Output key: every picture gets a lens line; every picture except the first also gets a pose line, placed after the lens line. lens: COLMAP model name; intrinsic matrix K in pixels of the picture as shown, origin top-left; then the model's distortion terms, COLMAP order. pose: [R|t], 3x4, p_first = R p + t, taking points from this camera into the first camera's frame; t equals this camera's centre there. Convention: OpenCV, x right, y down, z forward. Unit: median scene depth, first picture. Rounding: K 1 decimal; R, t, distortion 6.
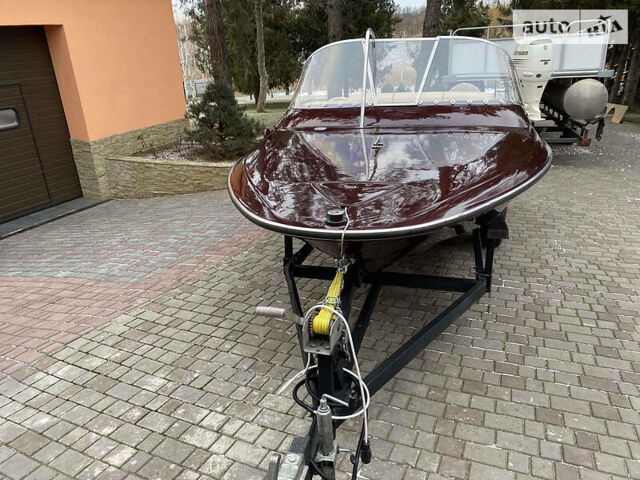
lens RADIAL K [[473.6, 0, 320.0], [0, 473.6, 240.0], [0, 0, 1]] dist [0.010034, -0.000952]
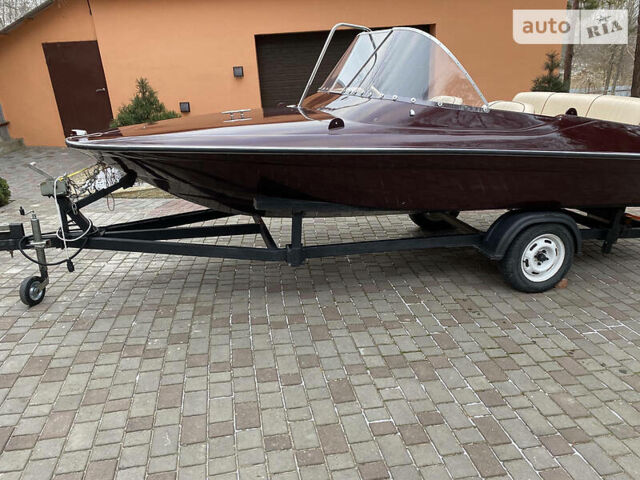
lens RADIAL K [[475.8, 0, 320.0], [0, 475.8, 240.0], [0, 0, 1]] dist [0.016130, -0.001332]
pose [[0.523202, 0.314568, -0.792027, 1.269912], [-0.308634, 0.936234, 0.167964, -0.151069], [0.794358, 0.156567, 0.586925, 0.428618]]
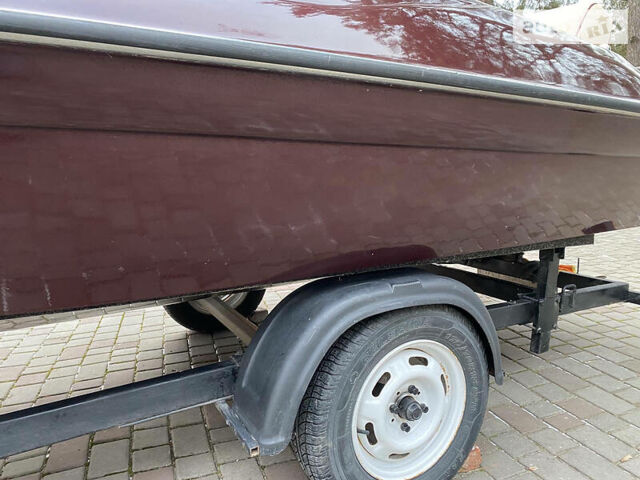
lens RADIAL K [[509.5, 0, 343.0], [0, 509.5, 240.0], [0, 0, 1]] dist [-0.000164, -0.001630]
pose [[0.740147, 0.137825, -0.658169, 0.846895], [-0.225978, 0.972827, -0.050408, -0.189566], [0.633338, 0.186041, 0.751180, 1.198449]]
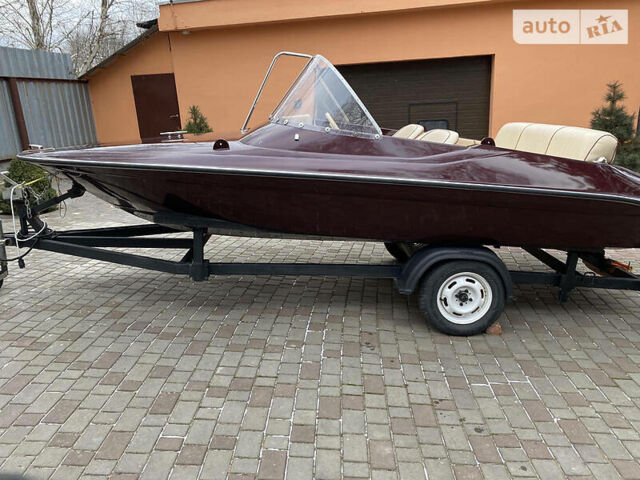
lens RADIAL K [[473.6, 0, 320.0], [0, 473.6, 240.0], [0, 0, 1]] dist [0.010034, -0.000952]
pose [[0.311434, 0.298630, -0.902125, 1.473833], [-0.344155, 0.920336, 0.185848, -0.295228], [0.885757, 0.252591, 0.389399, 0.837637]]
